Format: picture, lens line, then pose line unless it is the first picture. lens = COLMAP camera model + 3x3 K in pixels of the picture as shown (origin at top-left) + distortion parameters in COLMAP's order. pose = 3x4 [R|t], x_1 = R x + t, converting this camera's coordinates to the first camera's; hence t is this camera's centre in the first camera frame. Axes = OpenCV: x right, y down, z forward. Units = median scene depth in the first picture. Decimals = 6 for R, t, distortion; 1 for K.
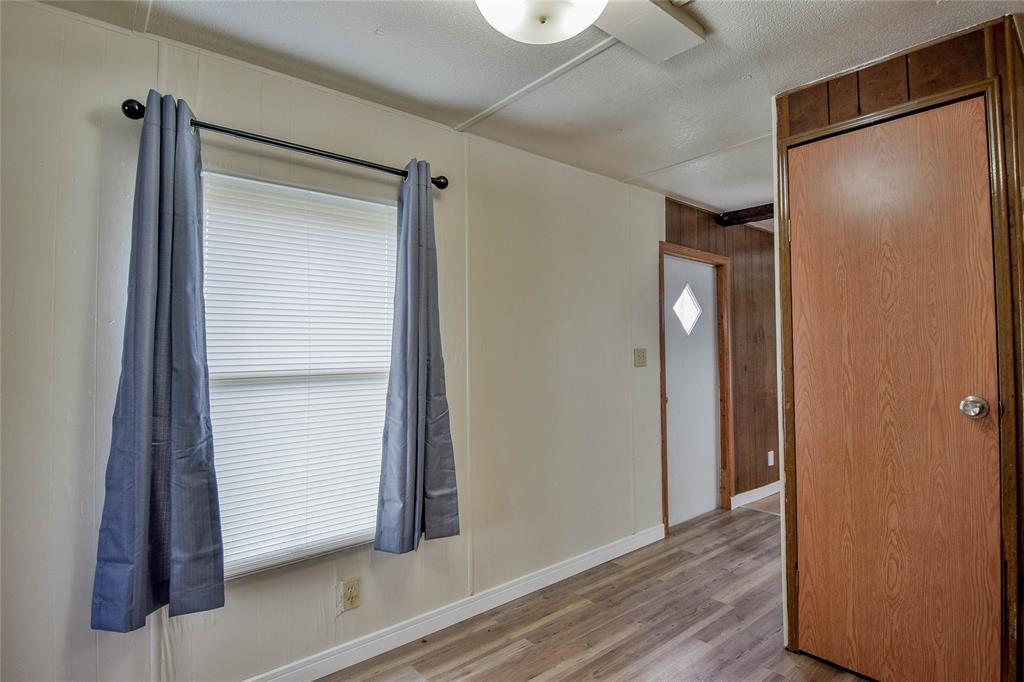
lens RADIAL K [[518.8, 0, 507.5], [0, 518.8, 333.4], [0, 0, 1]] dist [0.020409, -0.031470]
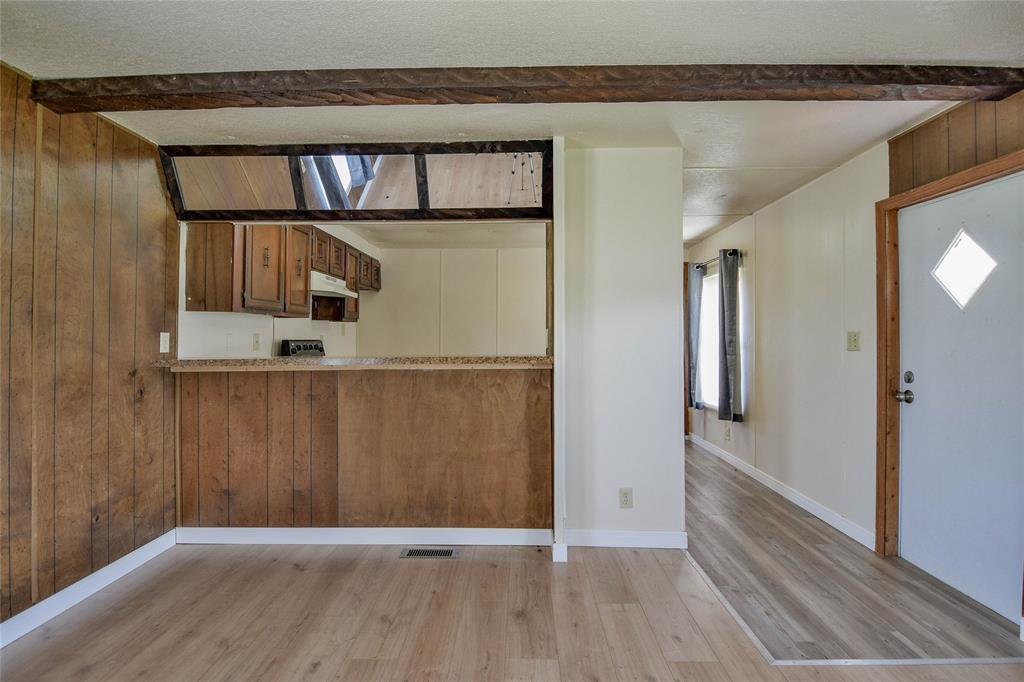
lens RADIAL K [[518.8, 0, 507.5], [0, 518.8, 333.4], [0, 0, 1]] dist [0.020409, -0.031470]
pose [[-0.658950, 0.000550, -0.752187, 2.176429], [0.026698, 0.999387, -0.022659, 0.058430], [0.751713, -0.035013, -0.658561, 1.813764]]
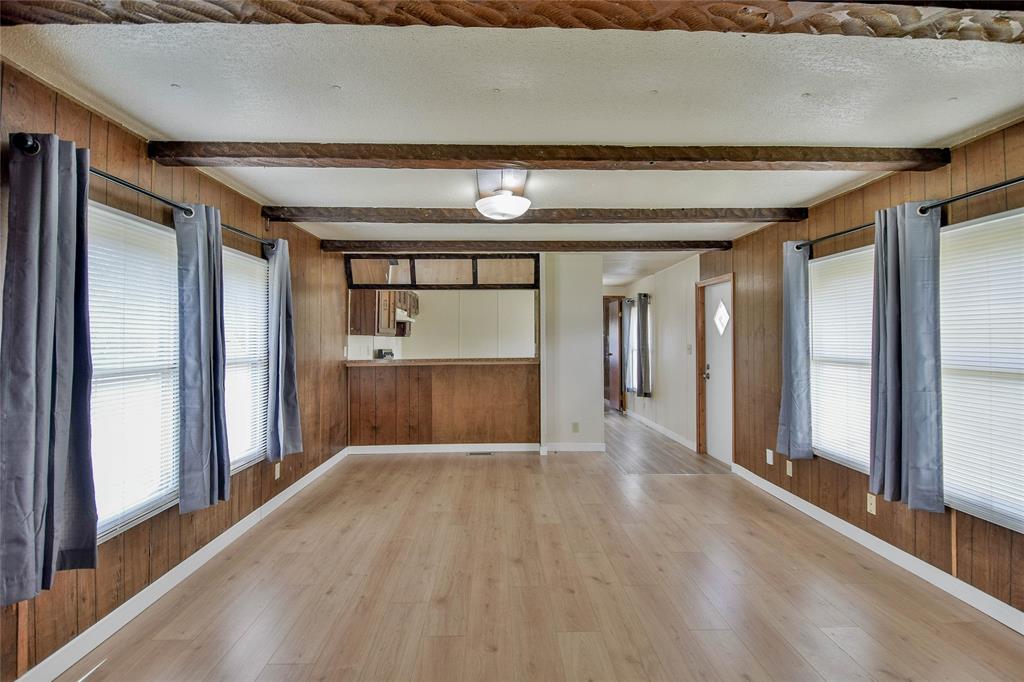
lens RADIAL K [[518.8, 0, 507.5], [0, 518.8, 333.4], [0, 0, 1]] dist [0.020409, -0.031470]
pose [[-0.620392, -0.004782, -0.784277, 3.371142], [0.029793, 0.999116, -0.029659, 0.038120], [0.783725, -0.041766, -0.619702, 2.602920]]
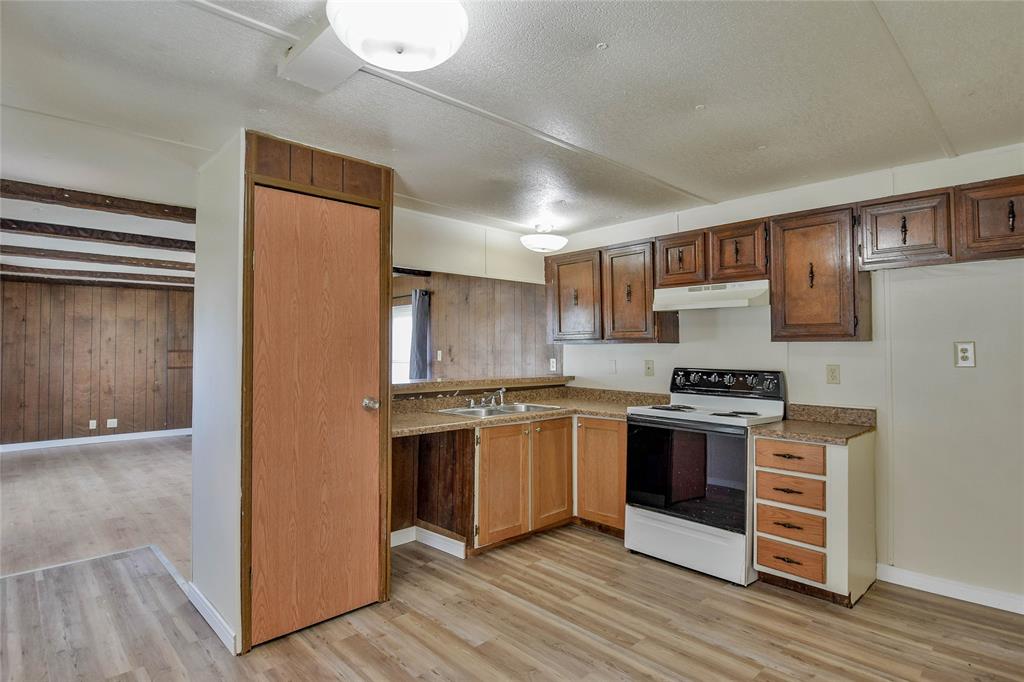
lens RADIAL K [[538.3, 0, 514.0], [0, 538.3, 338.1], [0, 0, 1]] dist [0.026954, -0.035326]
pose [[-0.071551, 0.025463, 0.997112, -0.614291], [-0.026617, 0.999269, -0.027428, -0.020332], [-0.997082, -0.028502, -0.070821, 0.539325]]
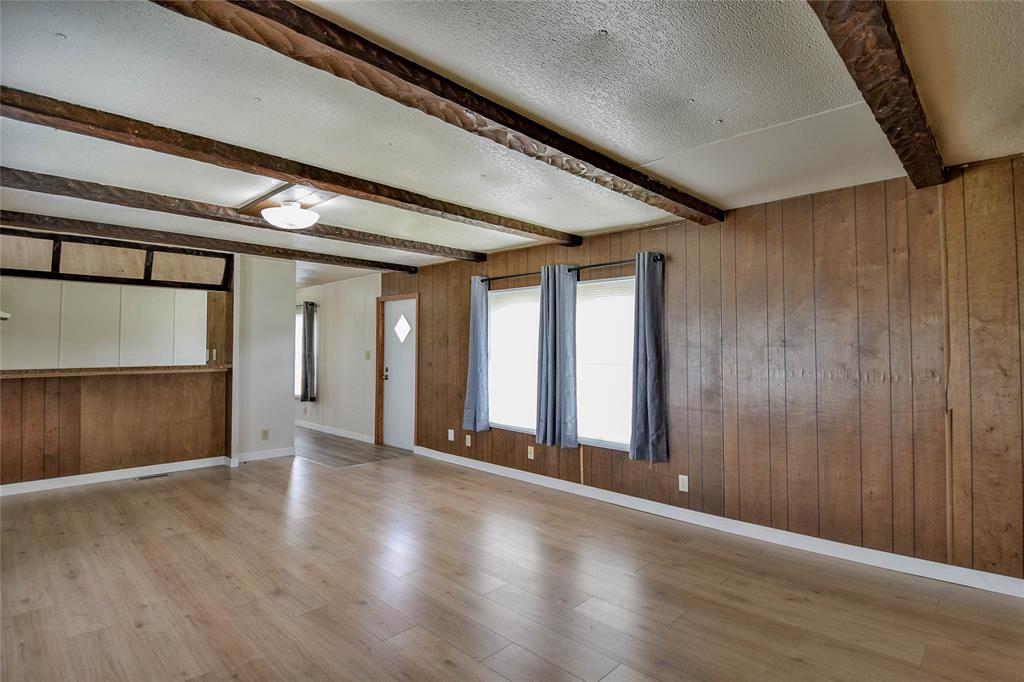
lens RADIAL K [[514.4, 0, 513.9], [0, 514.4, 337.6], [0, 0, 1]] dist [0.034736, -0.043625]
pose [[0.109565, -0.017185, -0.993831, 3.846405], [0.027788, 0.999513, -0.014220, 0.032473], [0.993591, -0.026058, 0.109989, 2.151222]]
